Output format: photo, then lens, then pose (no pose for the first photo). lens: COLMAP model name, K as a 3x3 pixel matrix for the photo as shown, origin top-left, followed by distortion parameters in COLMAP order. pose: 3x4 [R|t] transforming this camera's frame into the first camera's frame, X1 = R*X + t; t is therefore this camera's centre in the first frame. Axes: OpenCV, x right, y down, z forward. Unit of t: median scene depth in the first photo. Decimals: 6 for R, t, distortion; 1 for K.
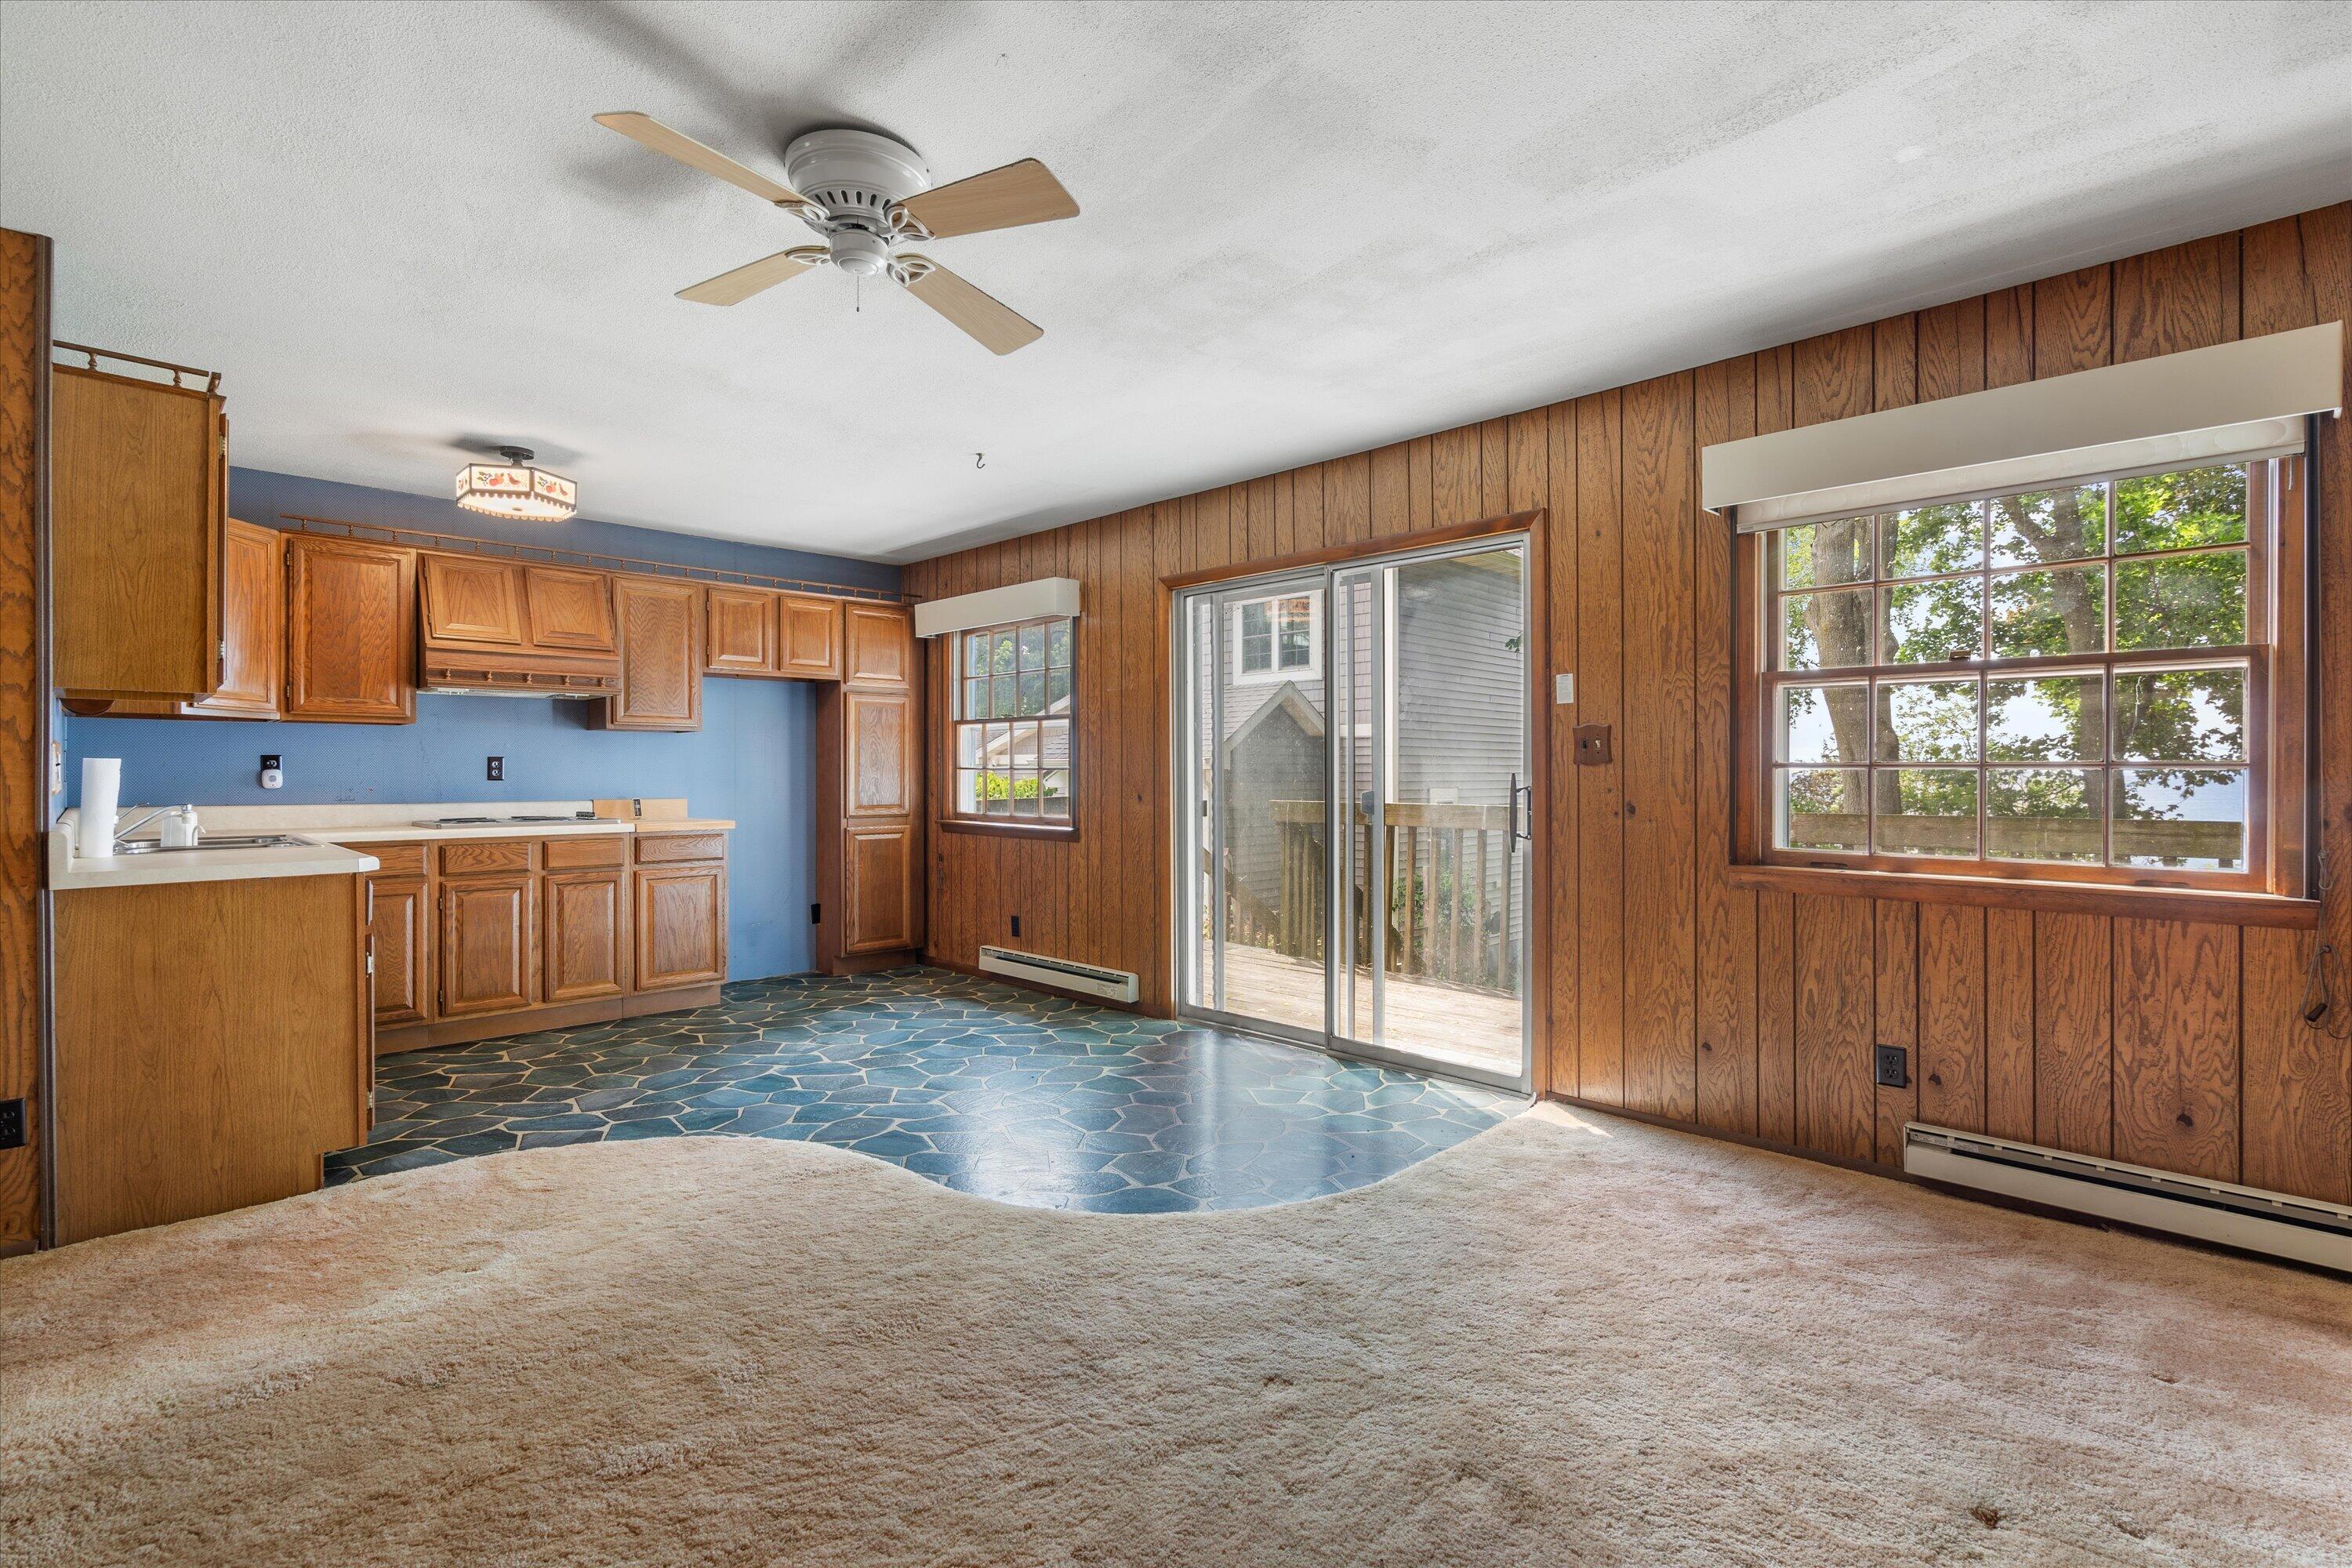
lens RADIAL K [[1069.7, 0, 1178.1], [0, 1069.7, 800.5], [0, 0, 1]] dist [-0.001791, -0.000022]
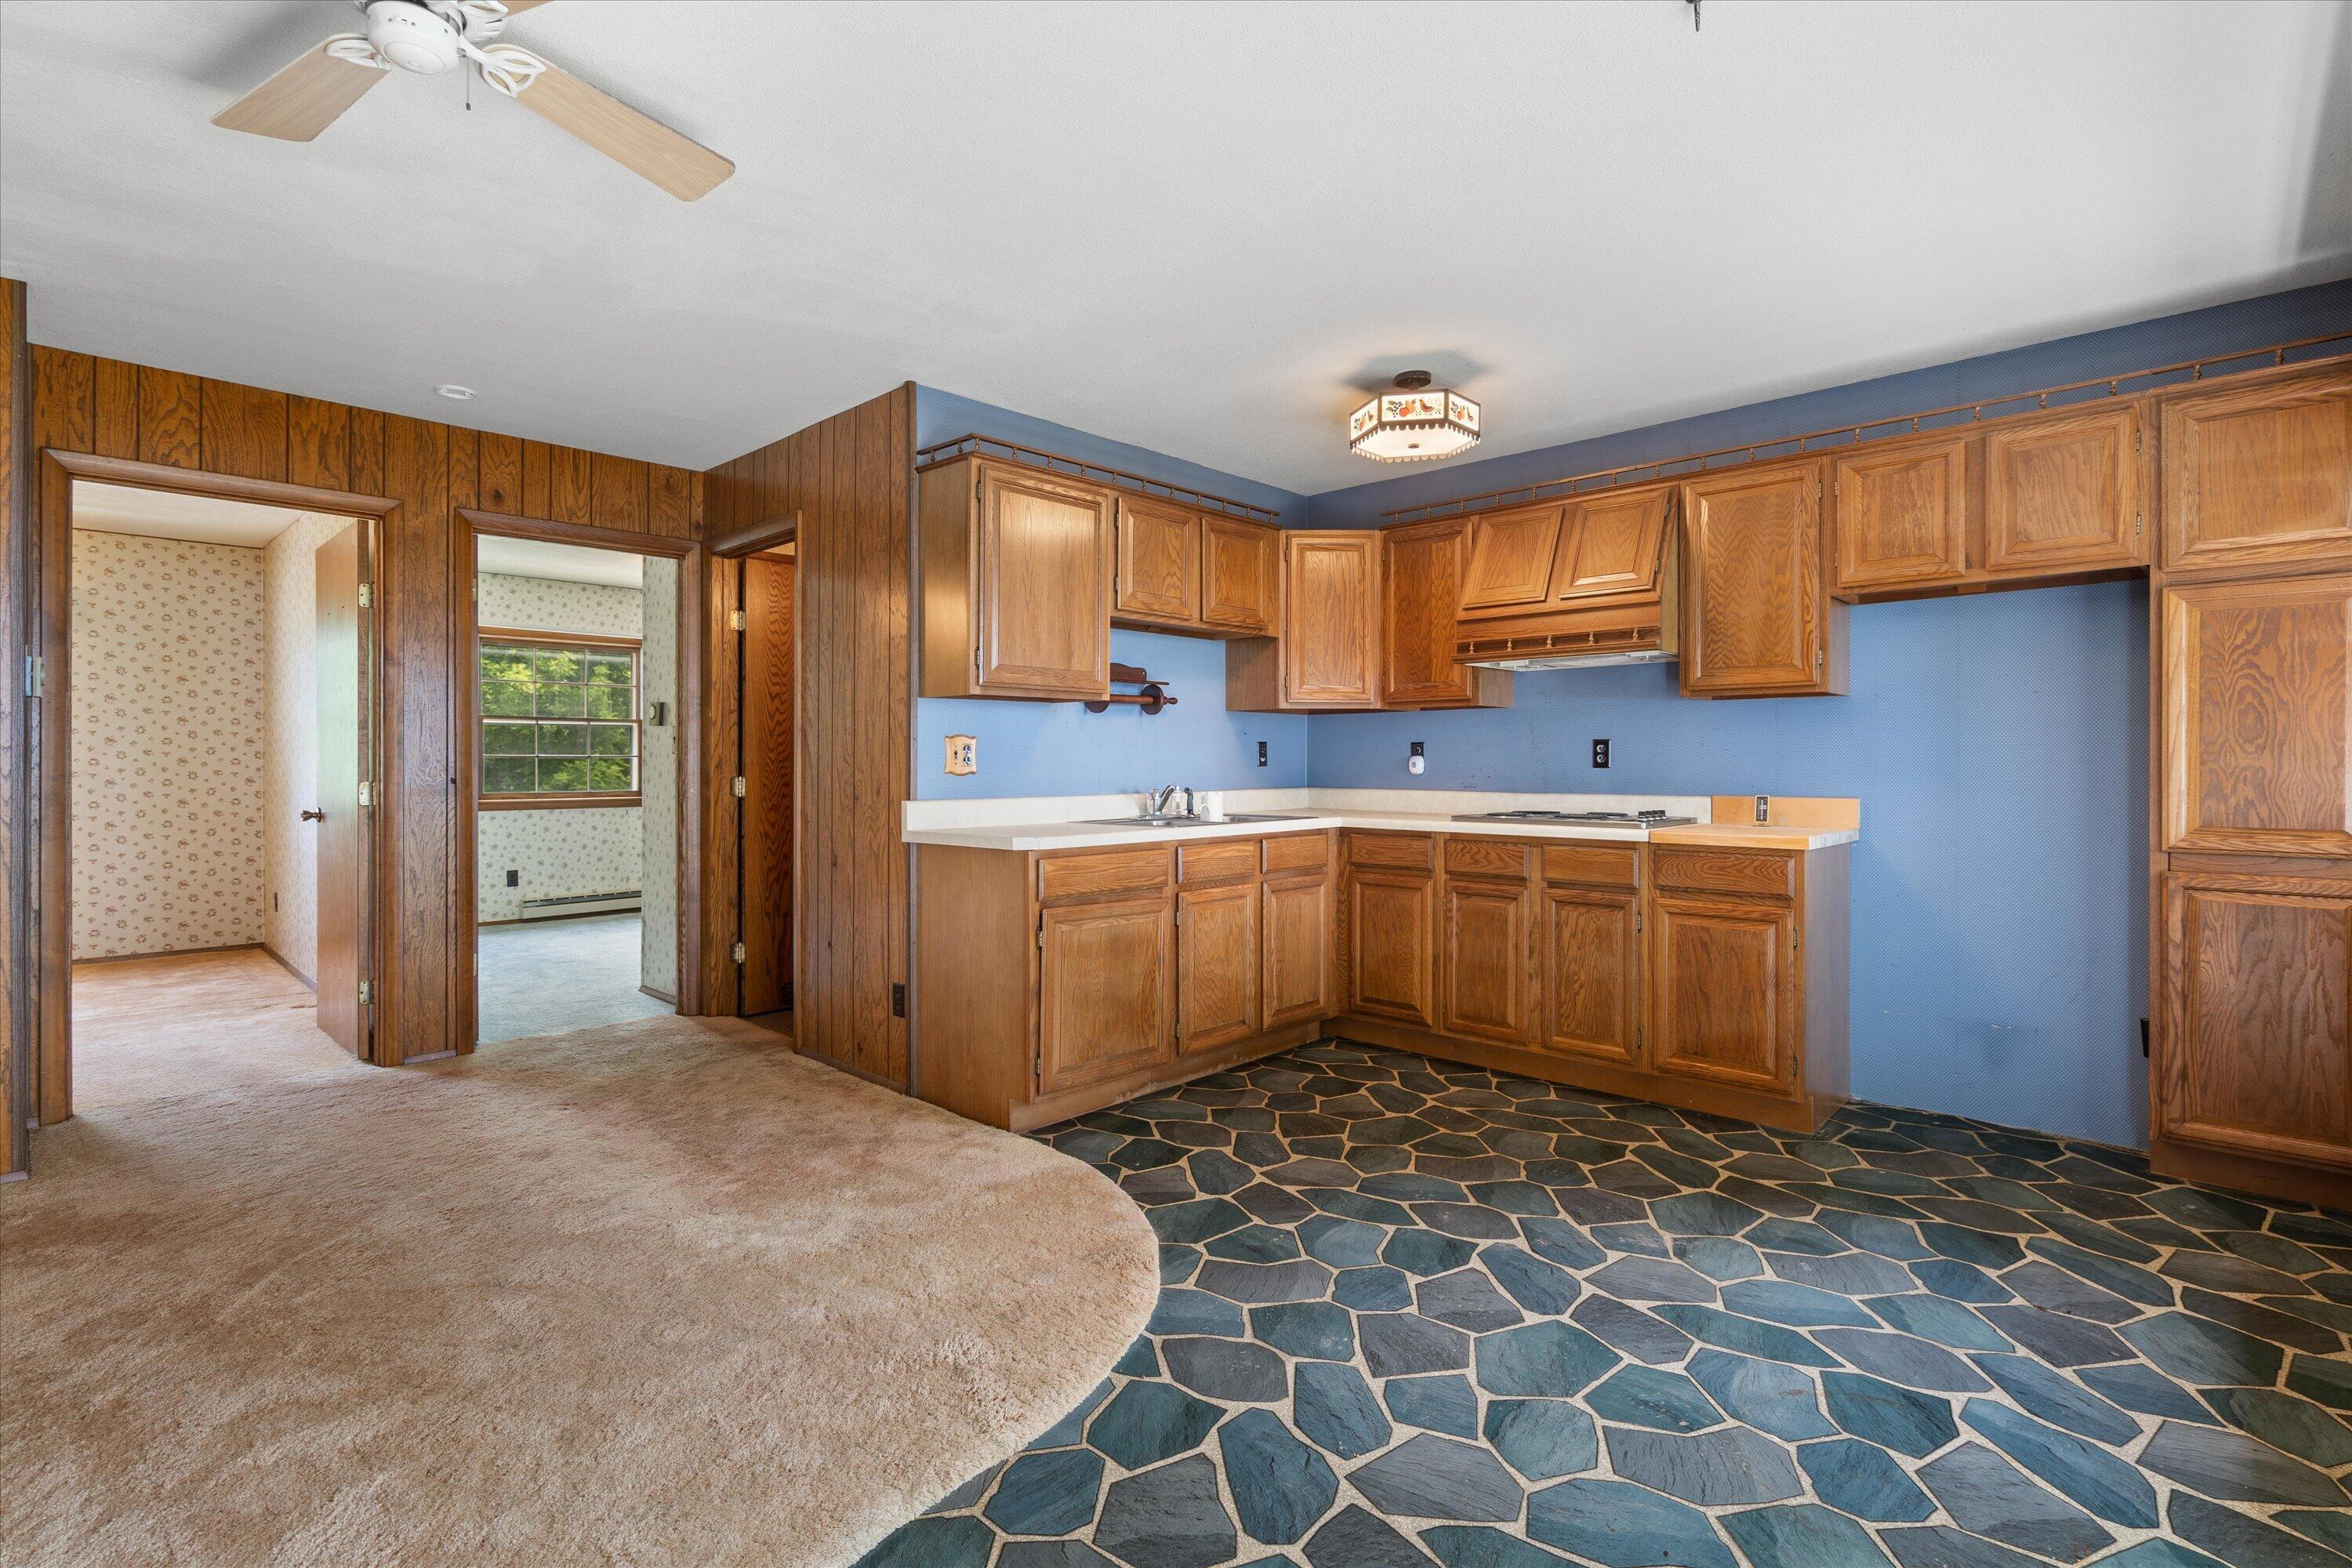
lens RADIAL K [[1092.5, 0, 1172.8], [0, 1092.5, 770.0], [0, 0, 1]] dist [0.000887, 0.000532]
pose [[0.031930, 0.007262, -0.999464, 0.245520], [-0.024749, 0.999673, 0.006473, -0.018039], [0.999184, 0.024529, 0.032099, 0.807262]]
